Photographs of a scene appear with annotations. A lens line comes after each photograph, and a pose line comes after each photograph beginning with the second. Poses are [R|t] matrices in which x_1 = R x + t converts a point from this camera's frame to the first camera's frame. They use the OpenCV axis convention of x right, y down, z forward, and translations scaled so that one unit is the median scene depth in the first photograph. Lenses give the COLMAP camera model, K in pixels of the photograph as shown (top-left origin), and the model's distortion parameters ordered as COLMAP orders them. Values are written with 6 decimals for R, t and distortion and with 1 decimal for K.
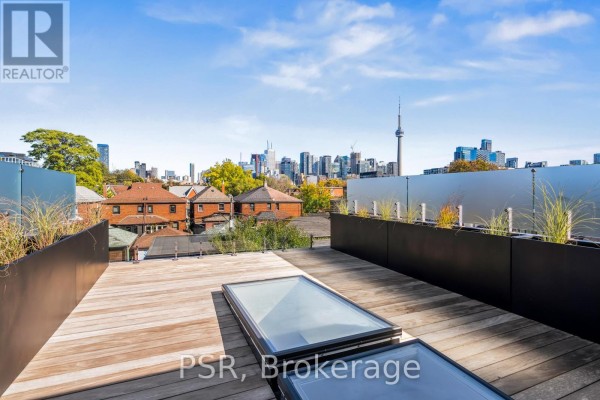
lens RADIAL K [[309.5, 0, 309.4], [0, 309.5, 202.1], [0, 0, 1]] dist [0.002577, 0.000877]
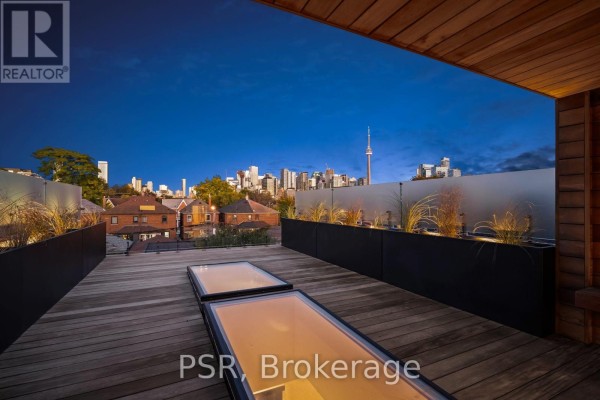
lens RADIAL K [[281.2, 0, 297.5], [0, 281.2, 199.5], [0, 0, 1]] dist [-0.003680, -0.000355]
pose [[0.999805, 0.002231, 0.019616, 0.113107], [-0.001215, 0.998663, -0.051676, 0.018287], [-0.019705, 0.051642, 0.998471, -0.173531]]
